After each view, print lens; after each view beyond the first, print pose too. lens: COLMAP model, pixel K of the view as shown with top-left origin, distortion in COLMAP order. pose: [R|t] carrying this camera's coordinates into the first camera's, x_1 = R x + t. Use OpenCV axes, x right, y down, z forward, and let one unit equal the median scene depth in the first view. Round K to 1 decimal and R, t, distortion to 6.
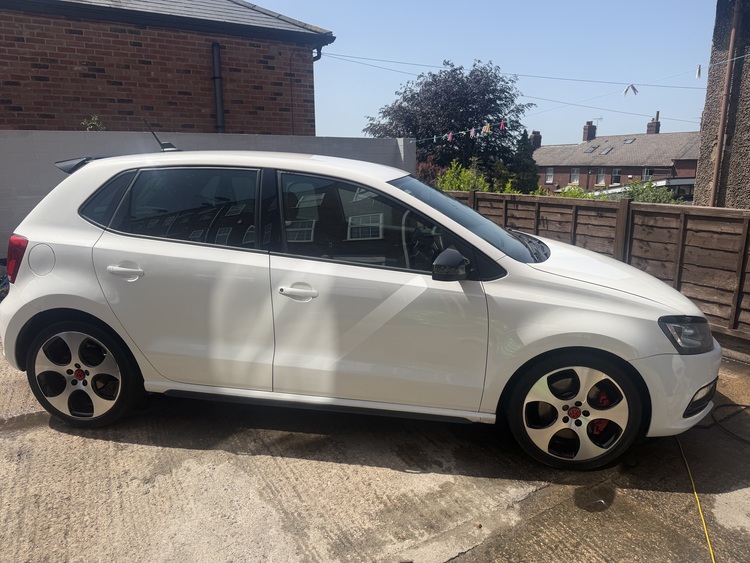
lens RADIAL K [[529.8, 0, 377.6], [0, 529.8, 278.0], [0, 0, 1]] dist [0.025003, -0.034535]
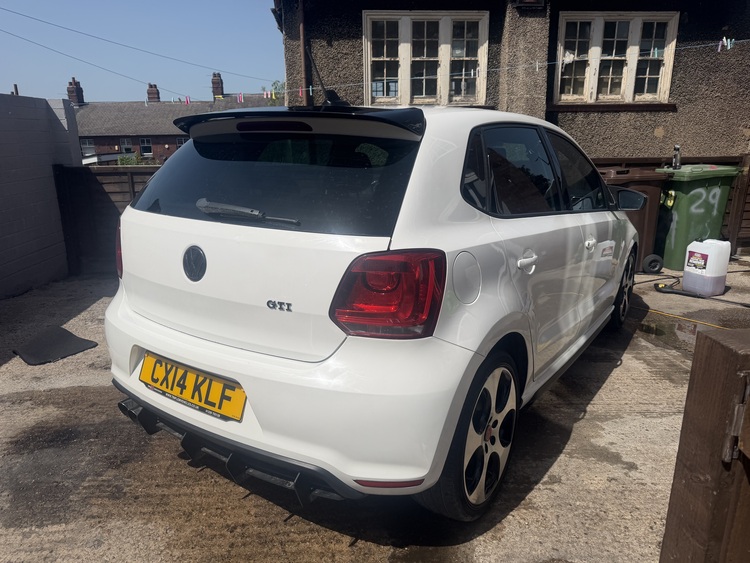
lens RADIAL K [[529.8, 0, 377.4], [0, 529.8, 282.1], [0, 0, 1]] dist [0.025003, -0.034535]
pose [[0.459429, -0.238160, 0.855690, -0.420687], [0.198178, 0.966582, 0.162620, -0.051731], [-0.865824, 0.094867, 0.491273, 0.280579]]
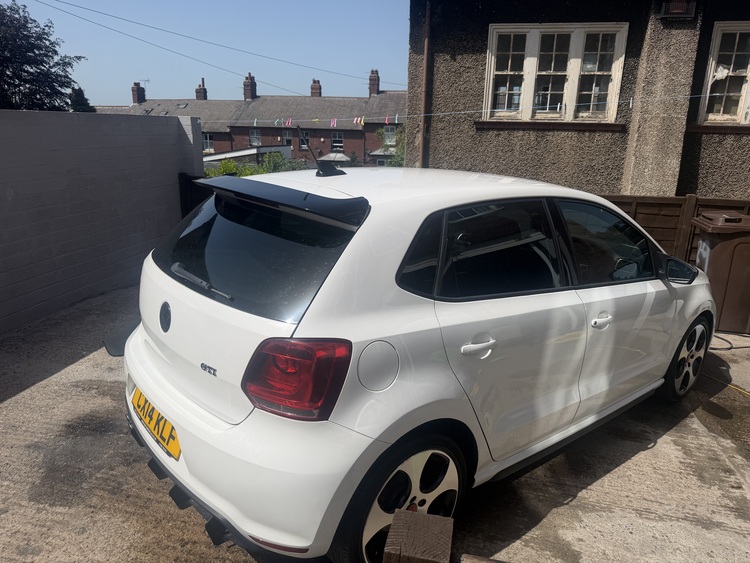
lens RADIAL K [[529.8, 0, 377.2], [0, 529.8, 281.9], [0, 0, 1]] dist [0.025003, -0.034535]
pose [[0.685676, -0.181652, 0.704876, -0.372894], [0.128226, 0.983361, 0.128686, -0.075415], [-0.716524, 0.002147, 0.697560, 0.198800]]
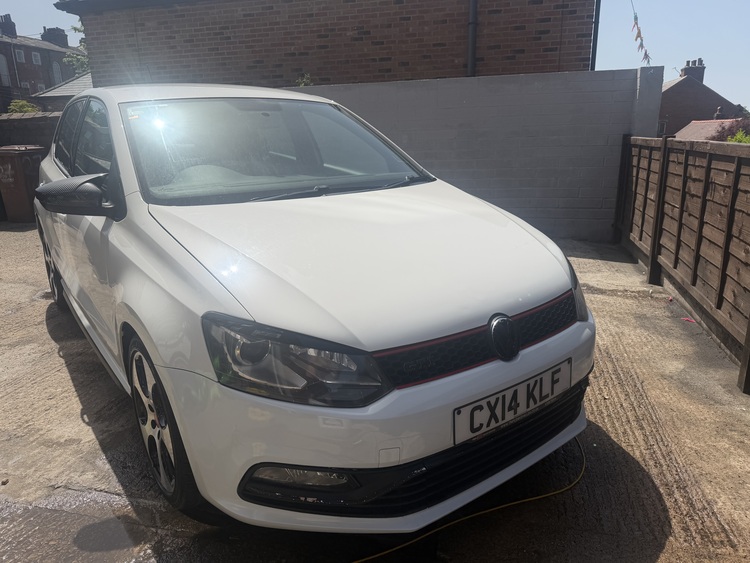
lens RADIAL K [[529.8, 0, 378.4], [0, 529.8, 277.9], [0, 0, 1]] dist [0.025003, -0.034535]
pose [[0.697912, 0.174687, -0.694552, 0.339490], [-0.132358, 0.984552, 0.114627, -0.017575], [0.703847, 0.011930, 0.710252, 0.228193]]
